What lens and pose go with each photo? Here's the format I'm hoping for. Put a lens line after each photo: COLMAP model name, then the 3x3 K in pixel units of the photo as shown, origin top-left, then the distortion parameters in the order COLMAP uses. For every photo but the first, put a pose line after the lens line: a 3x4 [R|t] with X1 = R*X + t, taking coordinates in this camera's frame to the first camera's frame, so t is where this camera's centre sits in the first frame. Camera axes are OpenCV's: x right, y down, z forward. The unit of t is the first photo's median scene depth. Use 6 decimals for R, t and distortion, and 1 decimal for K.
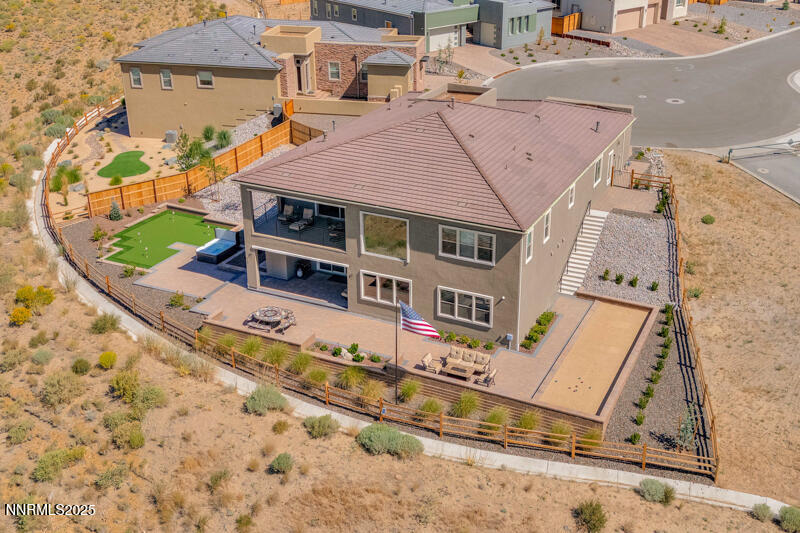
lens RADIAL K [[863.2, 0, 441.2], [0, 863.2, 227.8], [0, 0, 1]] dist [0.138399, -0.164145]
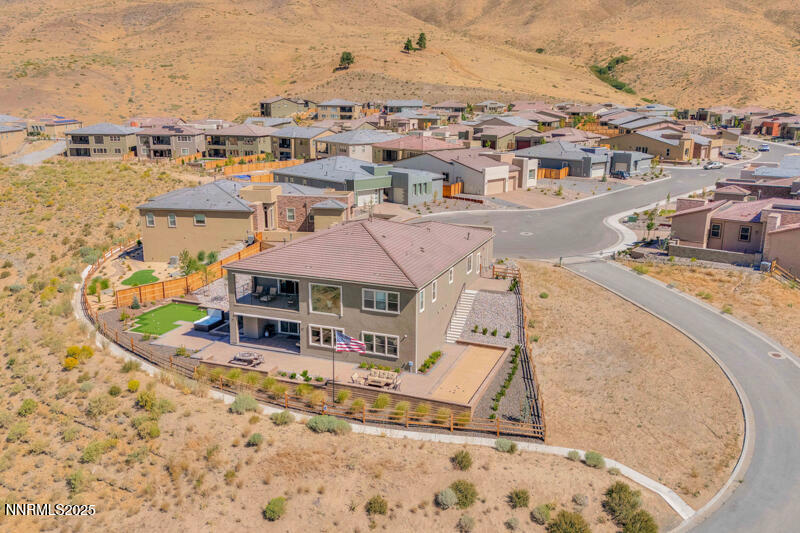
lens RADIAL K [[665.3, 0, 400.0], [0, 665.3, 266.5], [0, 0, 1]] dist [0.121772, -0.127249]
pose [[0.998898, -0.013836, 0.044852, 0.011439], [0.020477, 0.988296, -0.151170, 0.126637], [-0.042235, 0.151921, 0.987490, -0.143976]]
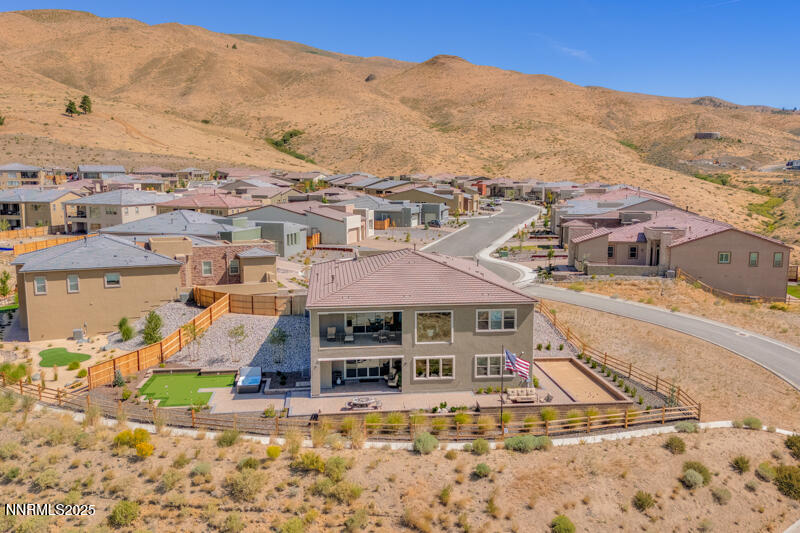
lens RADIAL K [[688.7, 0, 410.3], [0, 688.7, 268.0], [0, 0, 1]] dist [0.127851, -0.150090]
pose [[0.856900, -0.078407, 0.509484, -0.642552], [0.206077, 0.958054, -0.199162, 0.129589], [-0.472498, 0.275655, 0.837114, 0.050906]]
